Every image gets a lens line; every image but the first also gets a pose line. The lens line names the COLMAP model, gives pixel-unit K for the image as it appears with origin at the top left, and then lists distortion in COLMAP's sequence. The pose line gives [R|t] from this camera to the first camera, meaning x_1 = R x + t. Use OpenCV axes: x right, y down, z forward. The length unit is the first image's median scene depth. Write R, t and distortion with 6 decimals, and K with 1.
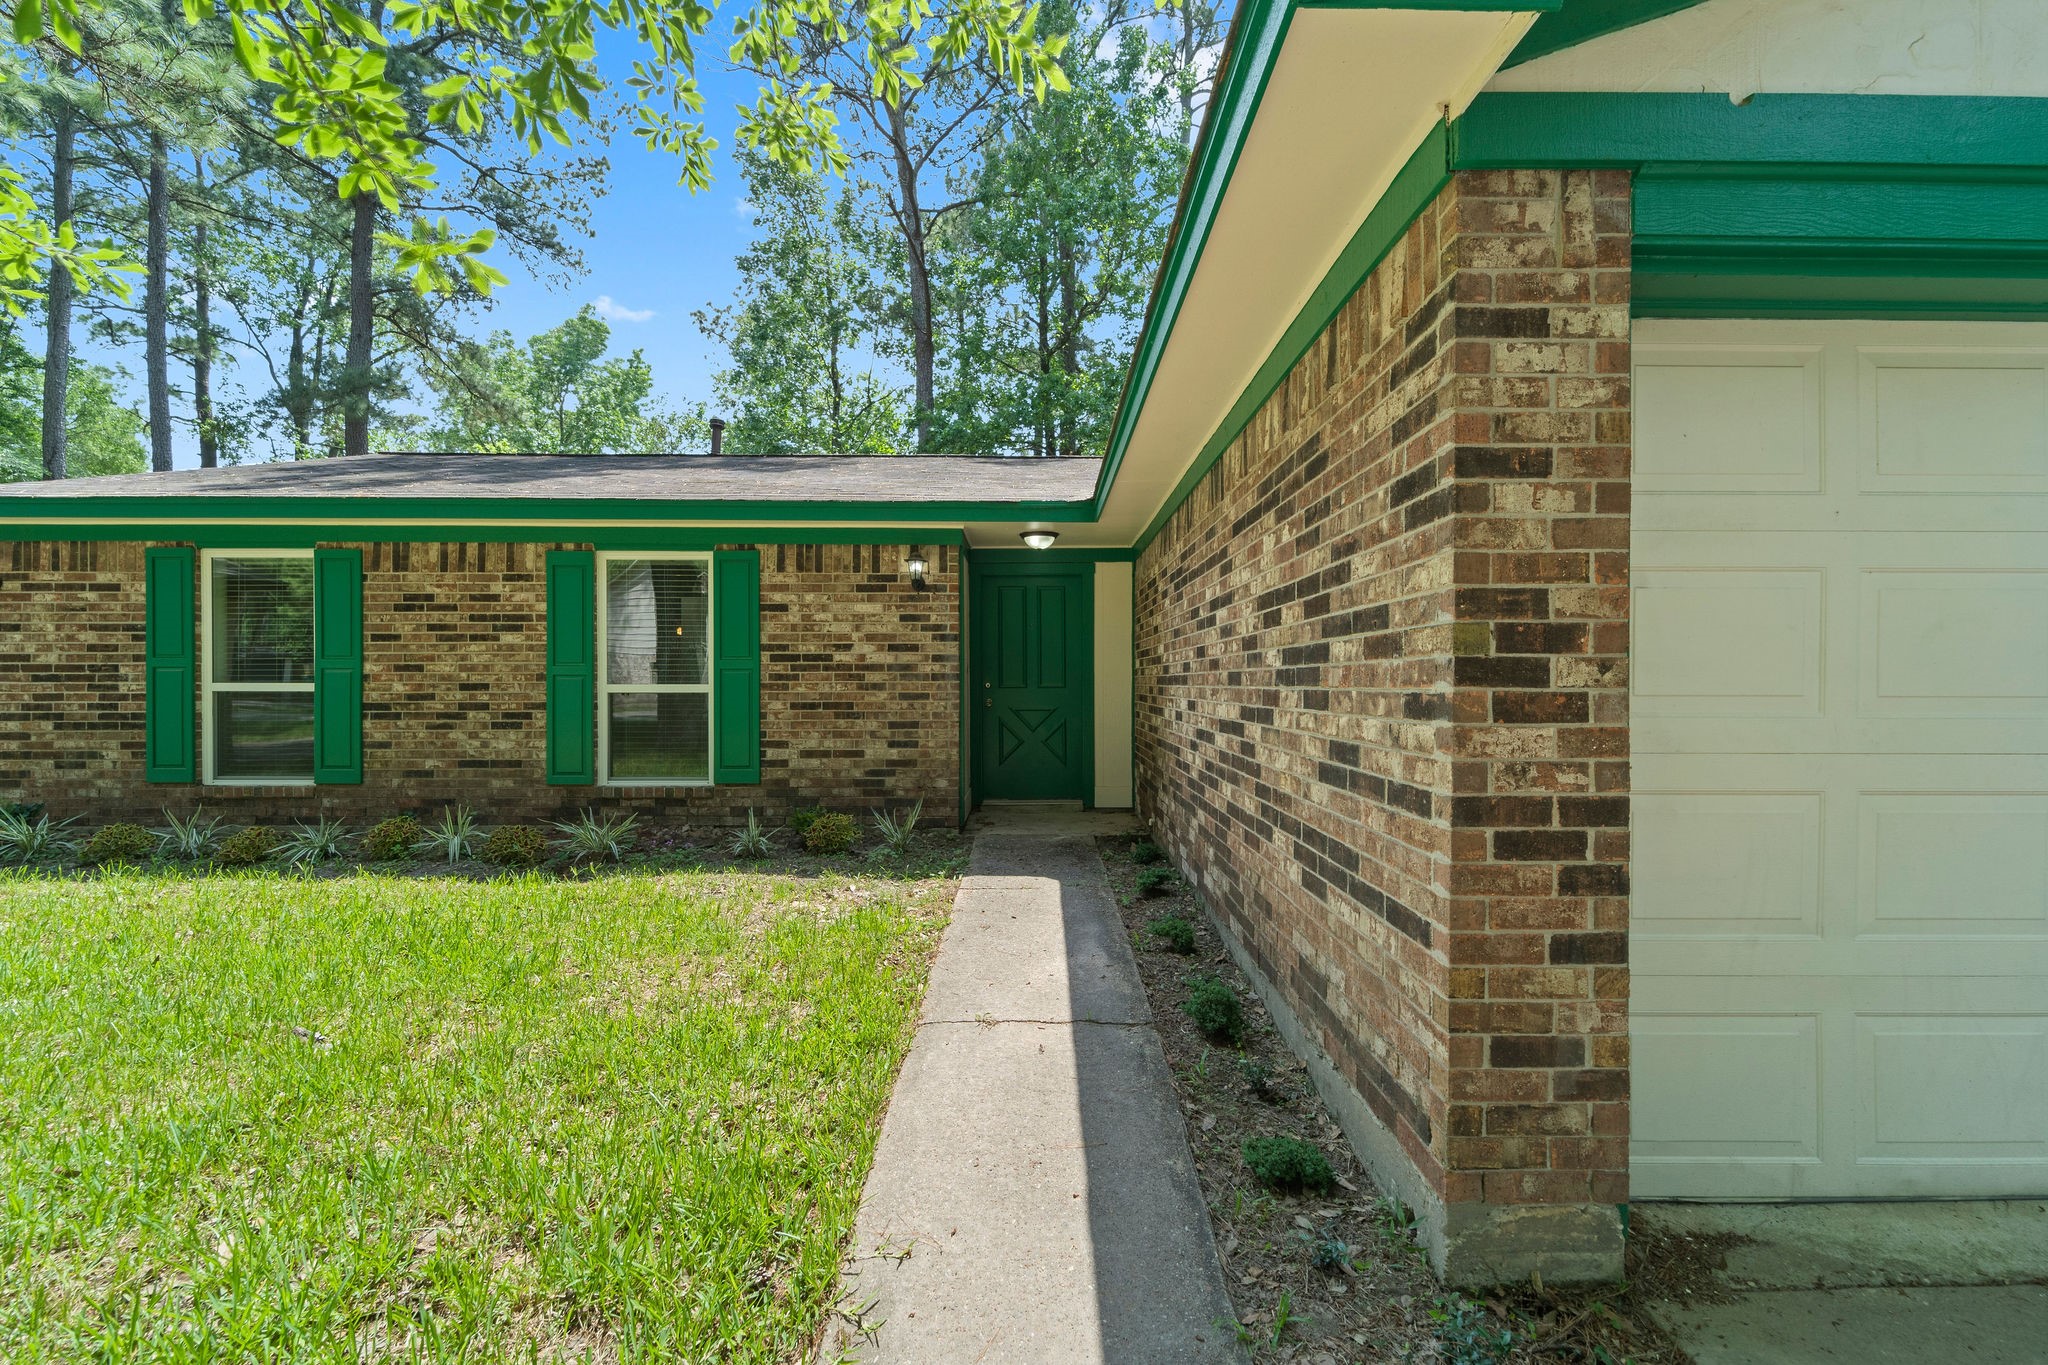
lens RADIAL K [[830.3, 0, 1043.7], [0, 830.3, 689.6], [0, 0, 1]] dist [0.003187, -0.002732]
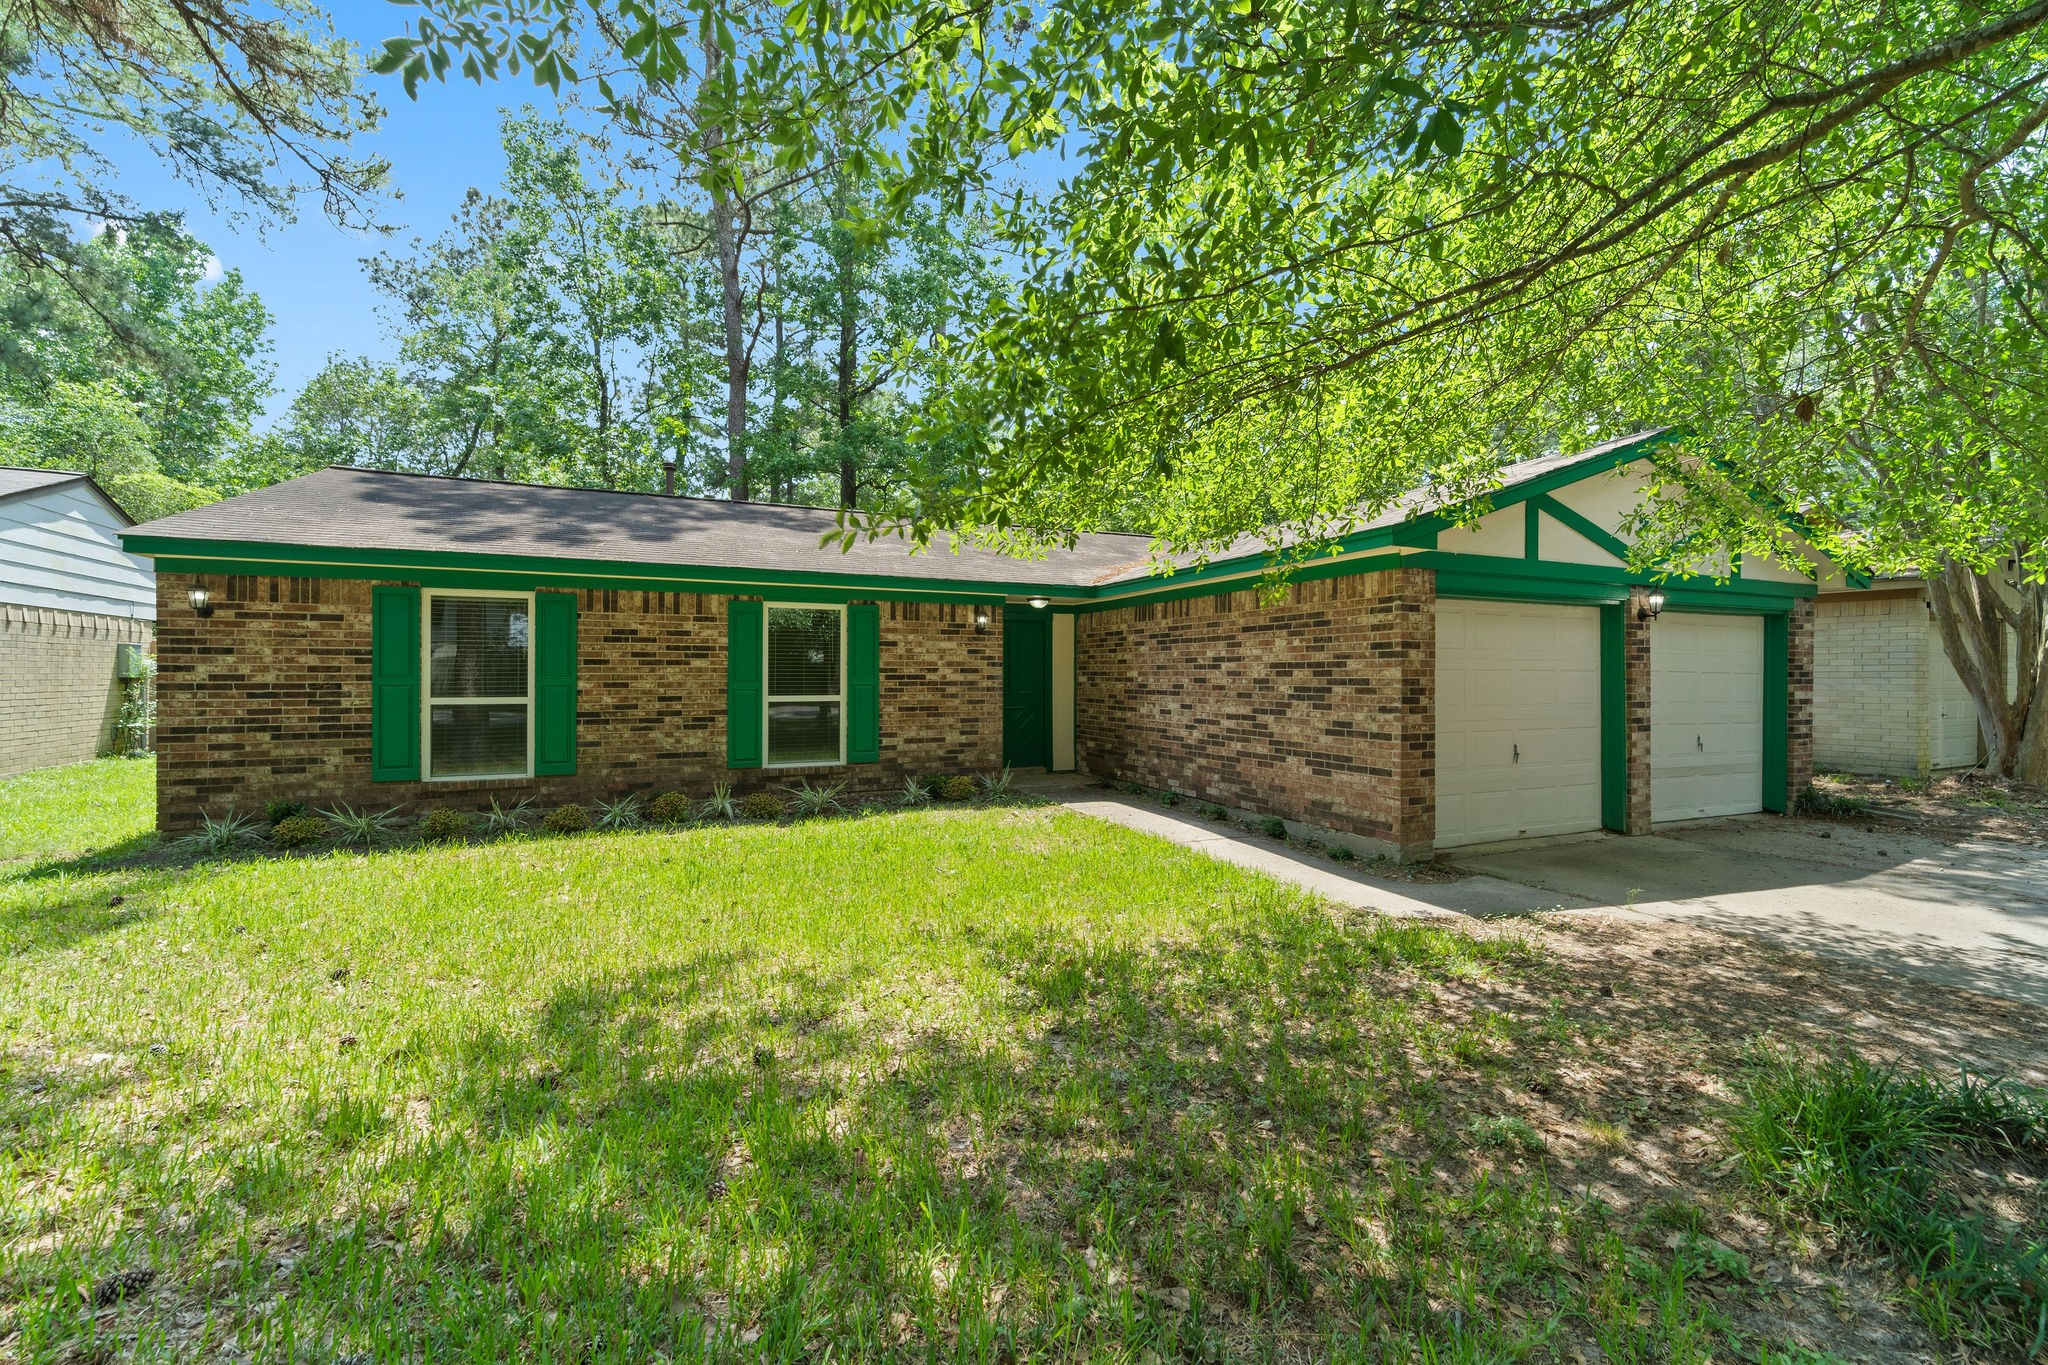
lens RADIAL K [[830.3, 0, 1043.7], [0, 830.3, 689.6], [0, 0, 1]] dist [0.003187, -0.002732]
pose [[0.915672, -0.006158, 0.401880, -0.674262], [0.002354, 0.999948, 0.009959, -0.030515], [-0.401920, -0.008173, 0.915638, -0.483275]]
